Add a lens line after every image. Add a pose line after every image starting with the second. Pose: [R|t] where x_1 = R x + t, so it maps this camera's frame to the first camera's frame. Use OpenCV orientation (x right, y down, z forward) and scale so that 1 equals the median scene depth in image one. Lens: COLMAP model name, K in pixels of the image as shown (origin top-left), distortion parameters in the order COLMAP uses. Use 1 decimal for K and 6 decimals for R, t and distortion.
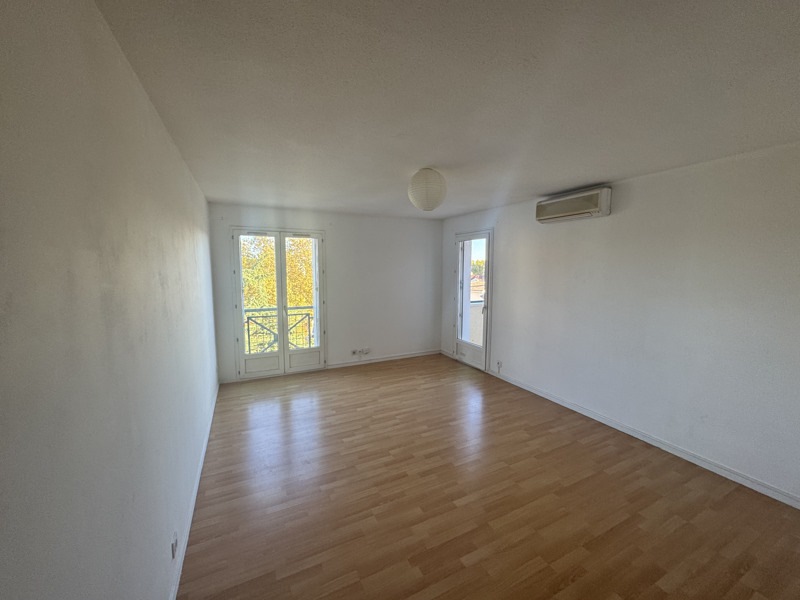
lens RADIAL K [[319.4, 0, 400.0], [0, 319.4, 300.0], [0, 0, 1]] dist [-0.001202, -0.000142]
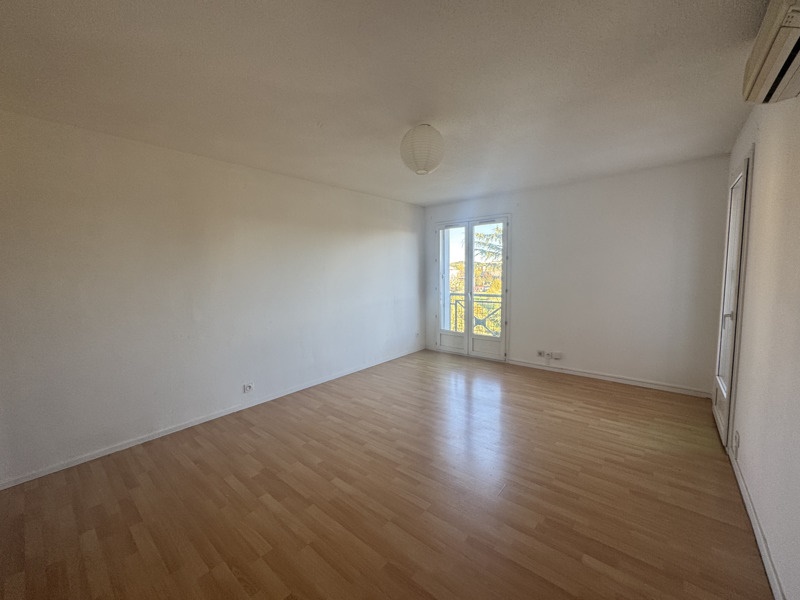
lens RADIAL K [[319.4, 0, 400.0], [0, 319.4, 300.0], [0, 0, 1]] dist [-0.001202, -0.000142]
pose [[0.398042, 0.072915, -0.914465, 0.515366], [-0.075911, 0.996036, 0.046377, 0.015464], [0.914221, 0.050958, 0.401999, 0.356564]]
